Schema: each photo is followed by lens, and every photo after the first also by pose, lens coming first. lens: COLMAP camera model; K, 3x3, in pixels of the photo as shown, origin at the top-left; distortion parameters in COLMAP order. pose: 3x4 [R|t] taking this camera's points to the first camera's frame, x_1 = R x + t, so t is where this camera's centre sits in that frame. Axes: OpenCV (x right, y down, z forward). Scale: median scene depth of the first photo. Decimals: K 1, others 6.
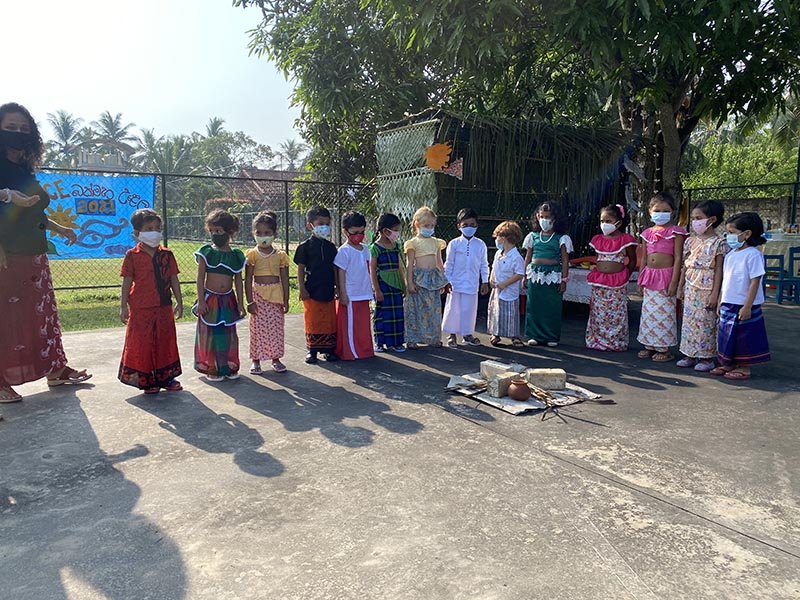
lens RADIAL K [[617.1, 0, 402.8], [0, 617.1, 296.4], [0, 0, 1]] dist [0.006770, -0.004124]
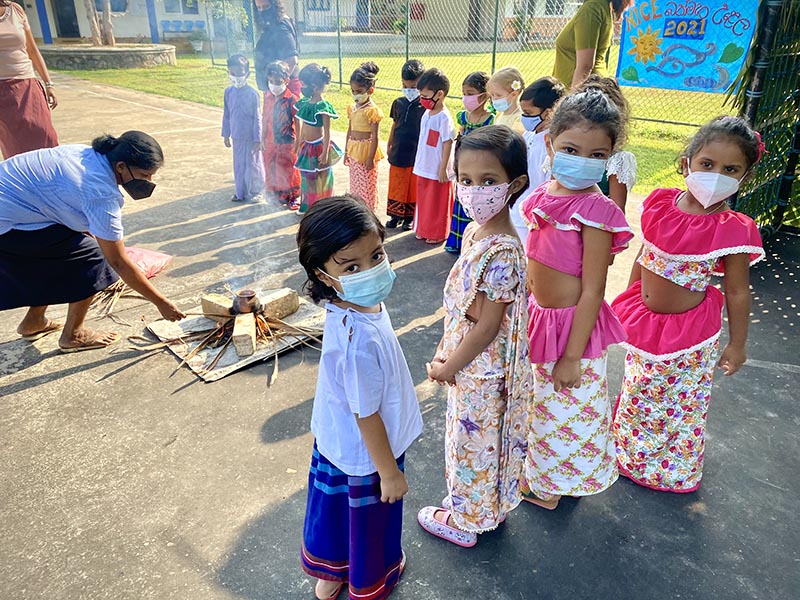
lens RADIAL K [[617.1, 0, 402.8], [0, 617.1, 296.4], [0, 0, 1]] dist [0.006770, -0.004124]
pose [[0.151315, 0.401876, -0.903106, 0.511087], [-0.100587, 0.915143, 0.390379, -0.130919], [0.983355, 0.031770, 0.178898, 0.609691]]
